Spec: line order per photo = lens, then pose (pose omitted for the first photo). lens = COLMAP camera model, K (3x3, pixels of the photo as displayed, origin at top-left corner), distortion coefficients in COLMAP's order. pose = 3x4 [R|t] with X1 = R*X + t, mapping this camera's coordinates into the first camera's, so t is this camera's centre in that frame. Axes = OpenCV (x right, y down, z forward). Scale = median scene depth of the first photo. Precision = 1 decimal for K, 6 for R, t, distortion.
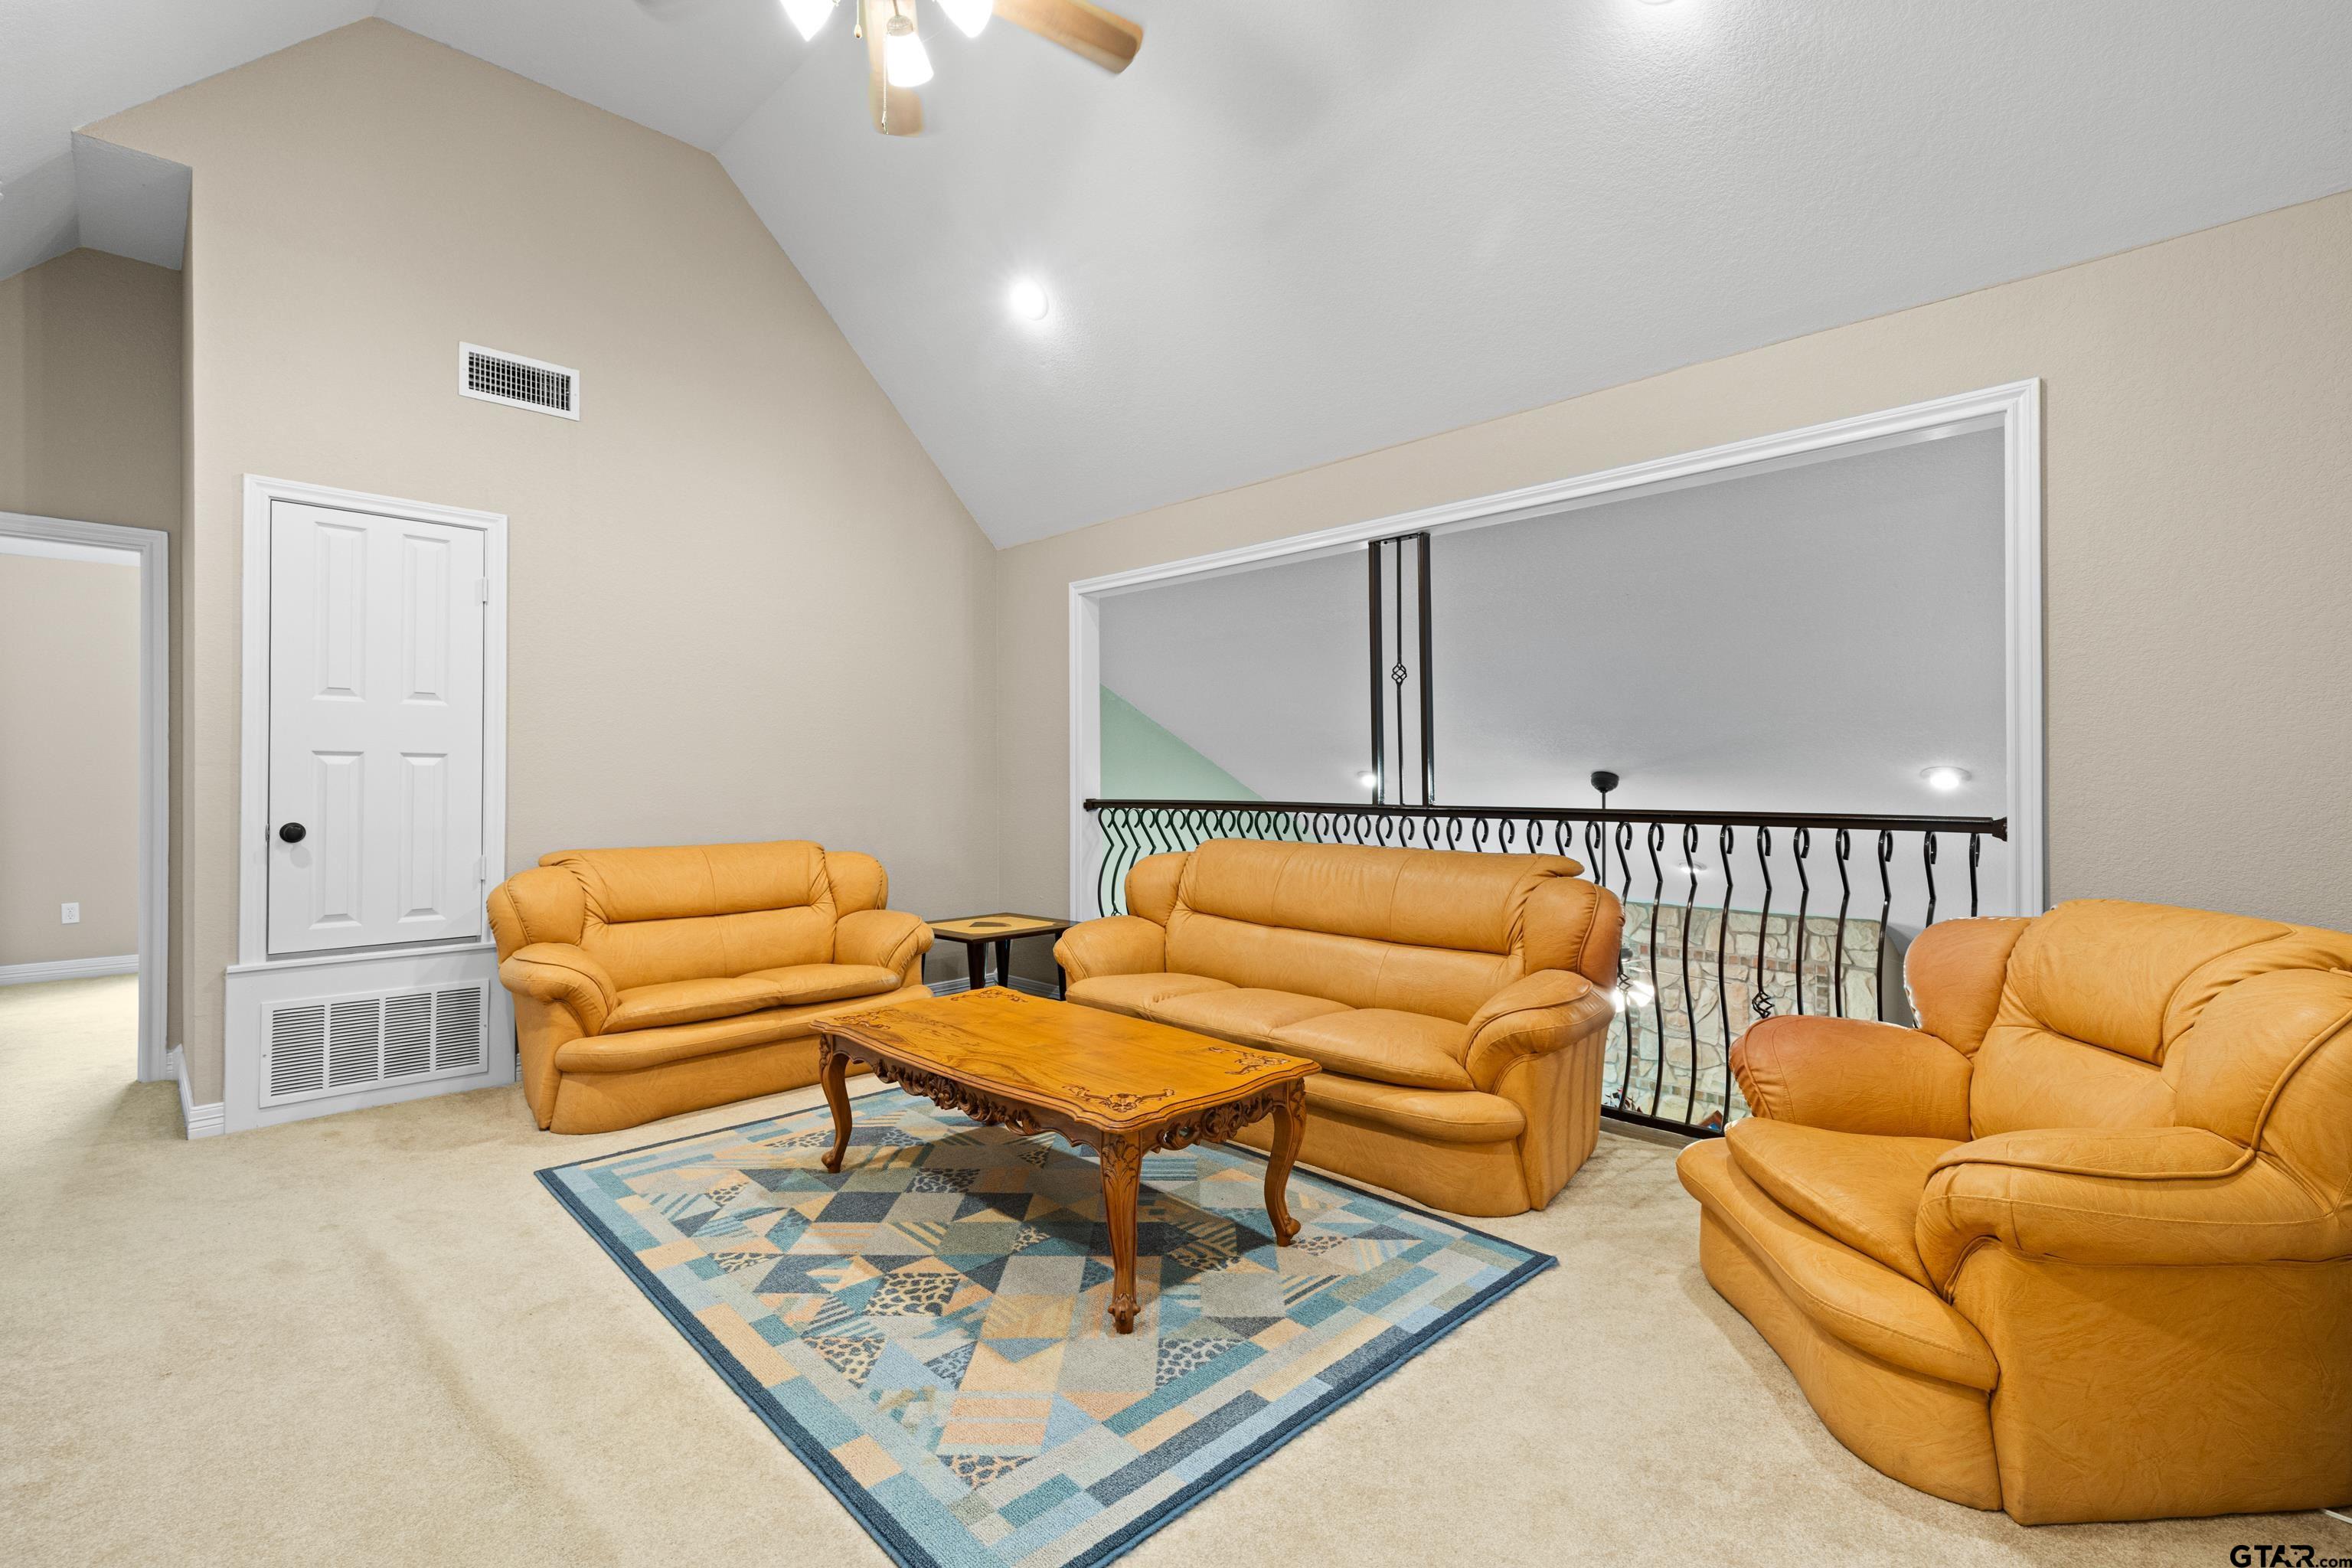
lens RADIAL K [[1056.9, 0, 1170.8], [0, 1056.9, 771.0], [0, 0, 1]] dist [0.005442, -0.000005]
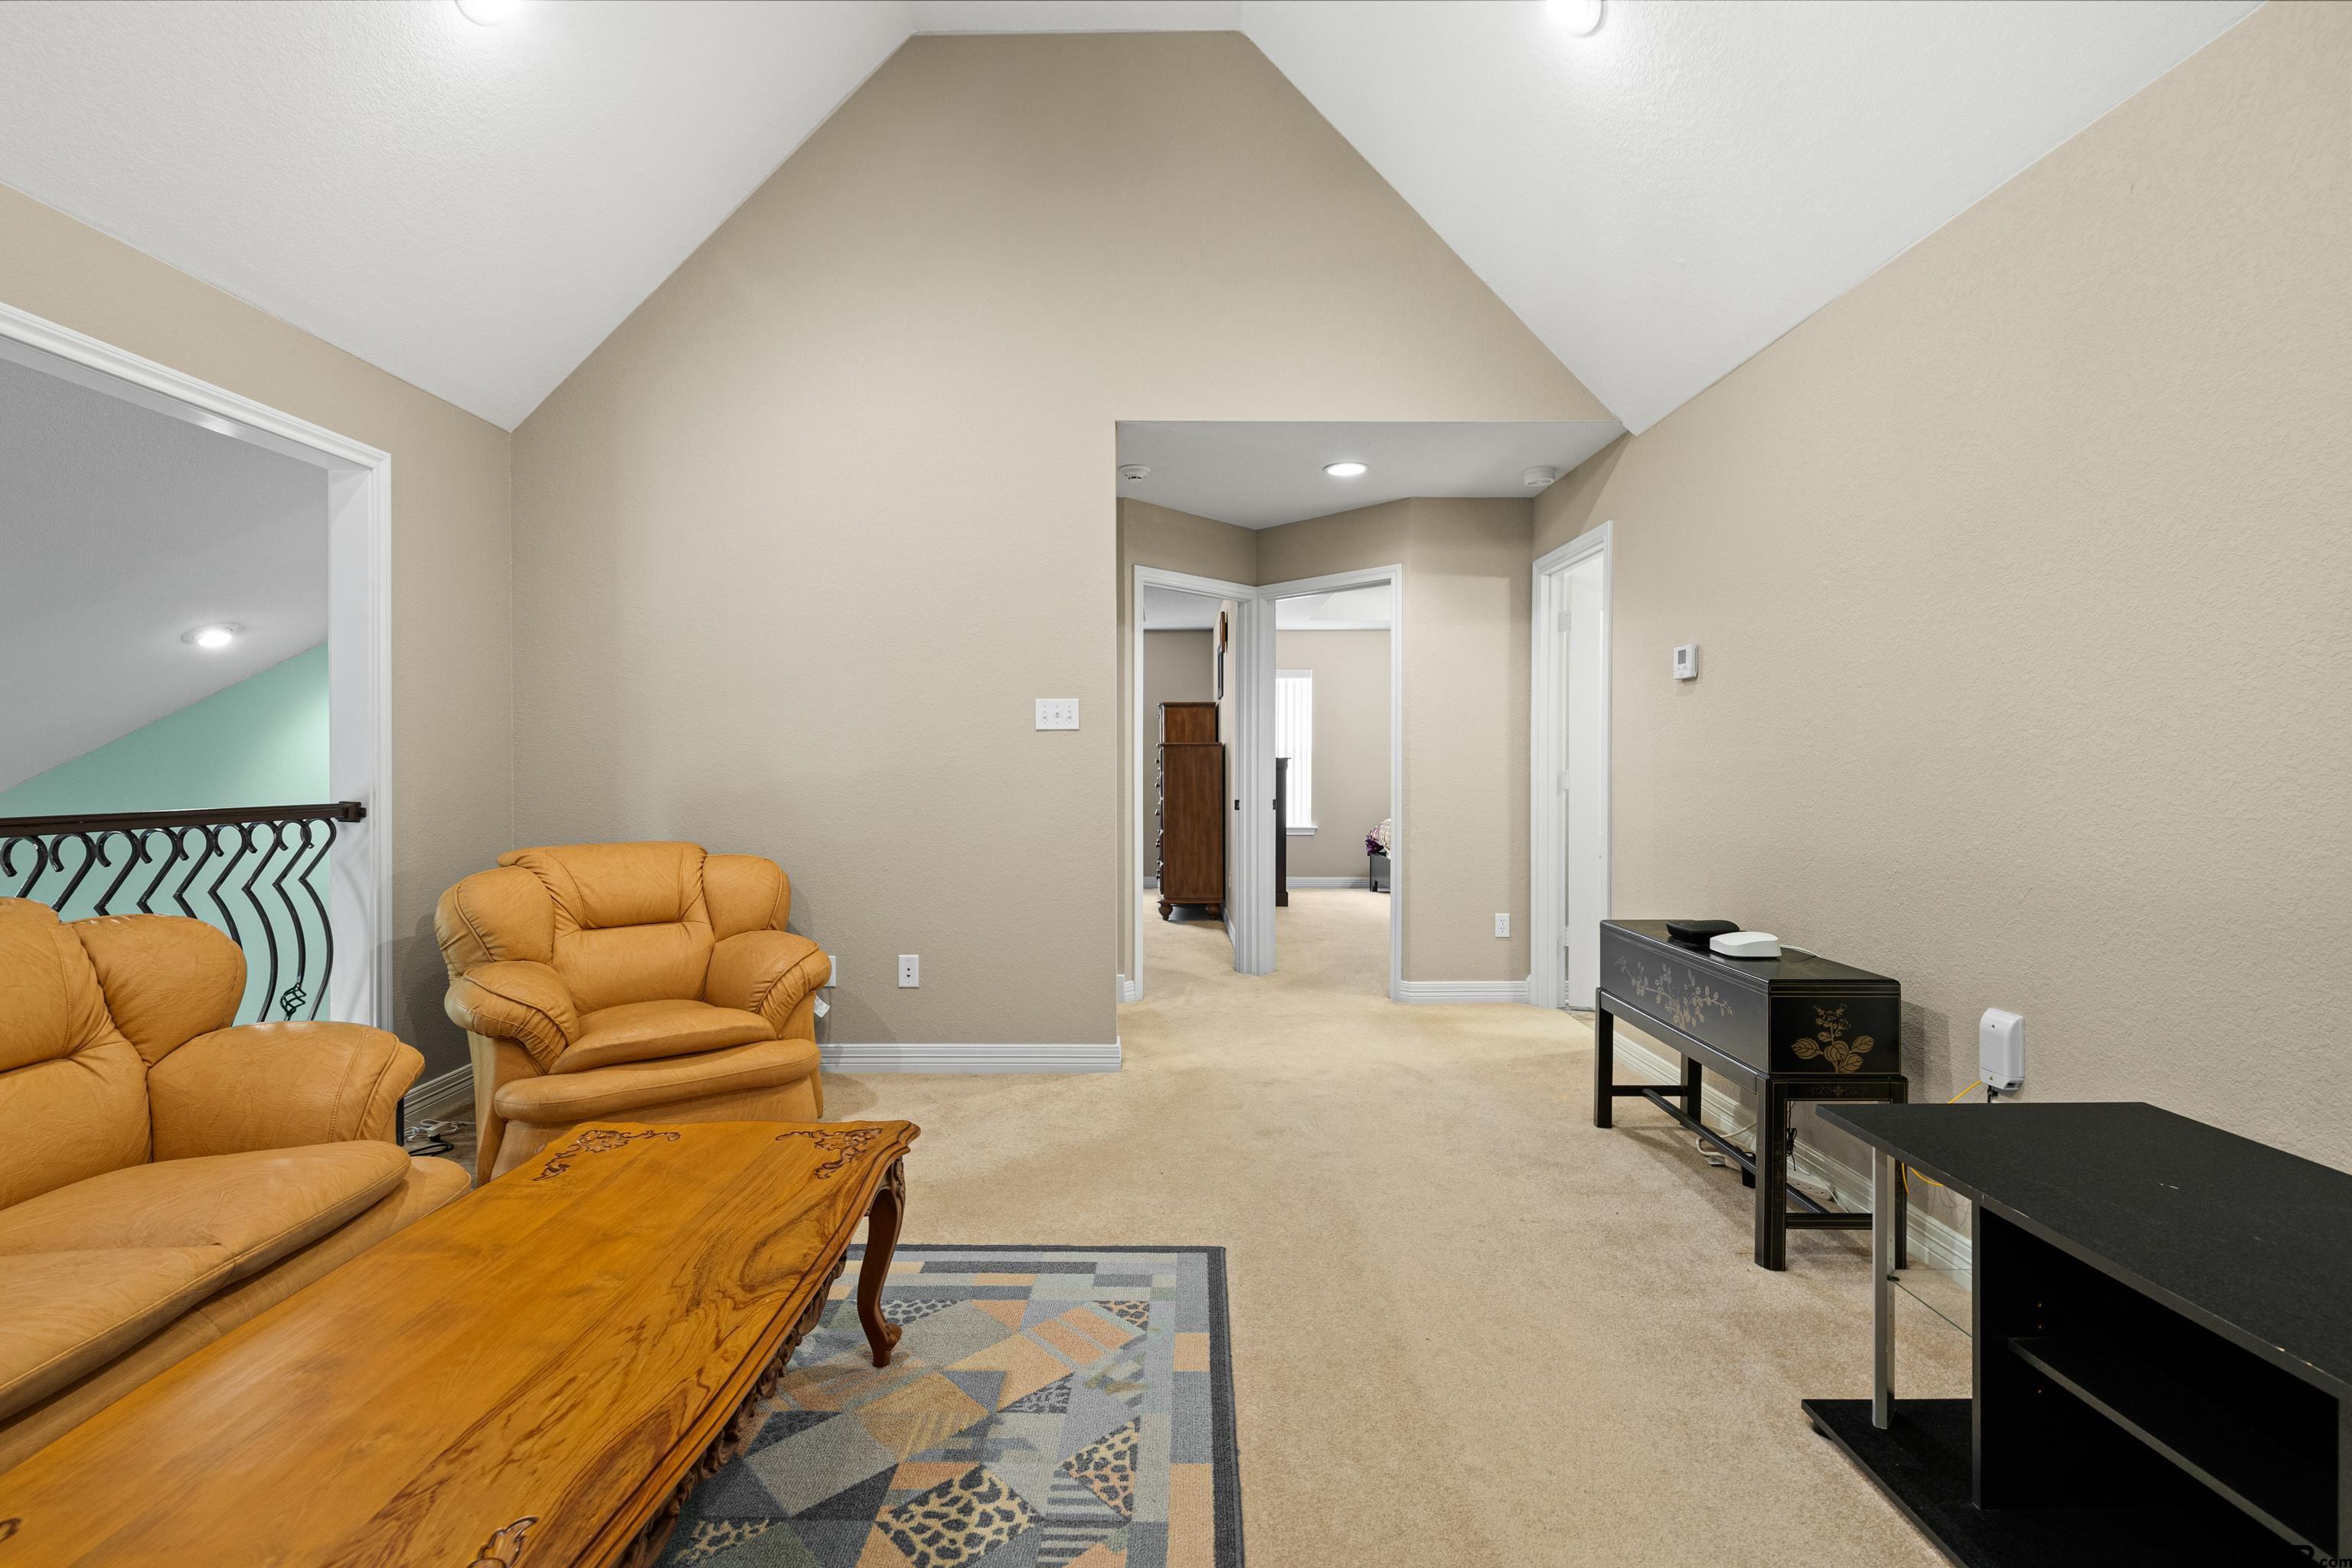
lens RADIAL K [[1056.9, 0, 1170.8], [0, 1056.9, 771.0], [0, 0, 1]] dist [0.005442, -0.000005]
pose [[-0.710929, 0.002151, 0.703261, -0.849691], [0.002186, 0.999997, -0.000848, 0.011744], [-0.703260, 0.000934, -0.710932, 1.436161]]
